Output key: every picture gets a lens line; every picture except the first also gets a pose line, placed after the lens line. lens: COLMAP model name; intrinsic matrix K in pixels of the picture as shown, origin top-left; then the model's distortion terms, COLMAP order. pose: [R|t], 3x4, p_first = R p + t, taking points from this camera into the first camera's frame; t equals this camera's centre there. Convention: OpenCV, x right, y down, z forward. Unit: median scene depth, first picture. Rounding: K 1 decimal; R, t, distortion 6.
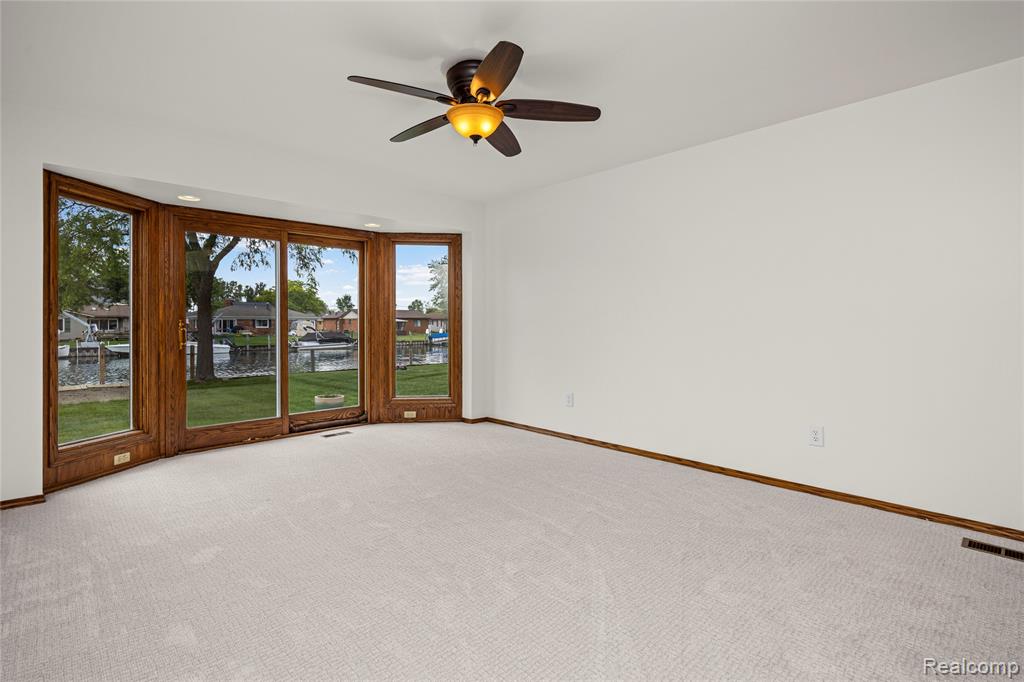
lens RADIAL K [[491.8, 0, 513.0], [0, 491.8, 330.4], [0, 0, 1]] dist [-0.009517, -0.001365]
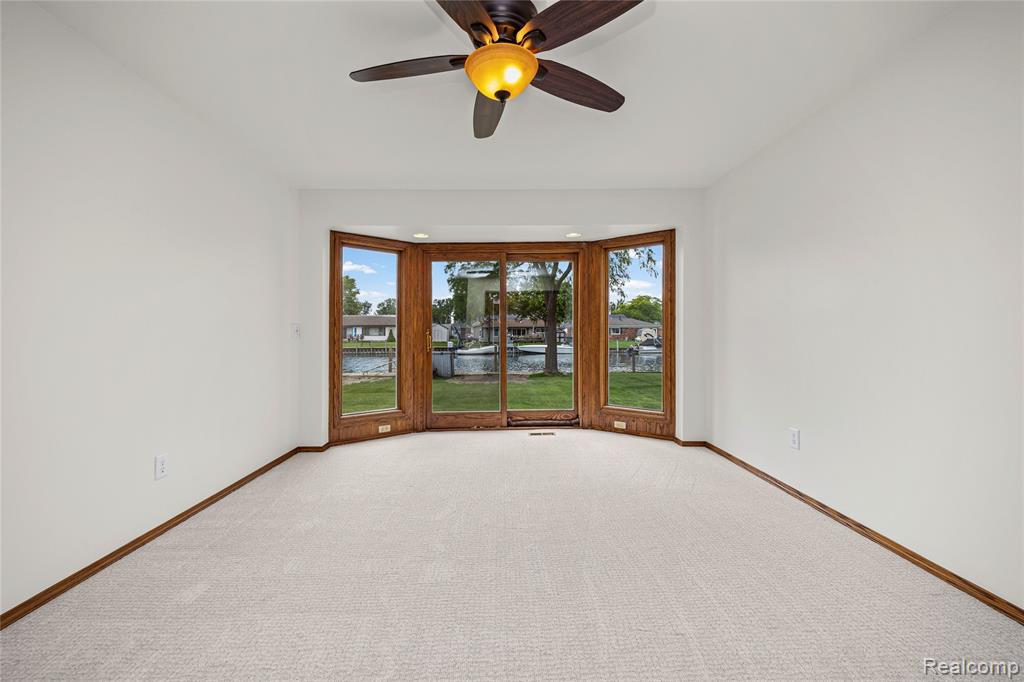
lens RADIAL K [[417.8, 0, 512.7], [0, 417.8, 336.9], [0, 0, 1]] dist [0.006968, -0.000689]
pose [[0.734796, 0.003316, -0.678280, 0.202460], [-0.002616, 0.999994, 0.002055, -0.003398], [0.678283, 0.000264, 0.734801, 0.263391]]
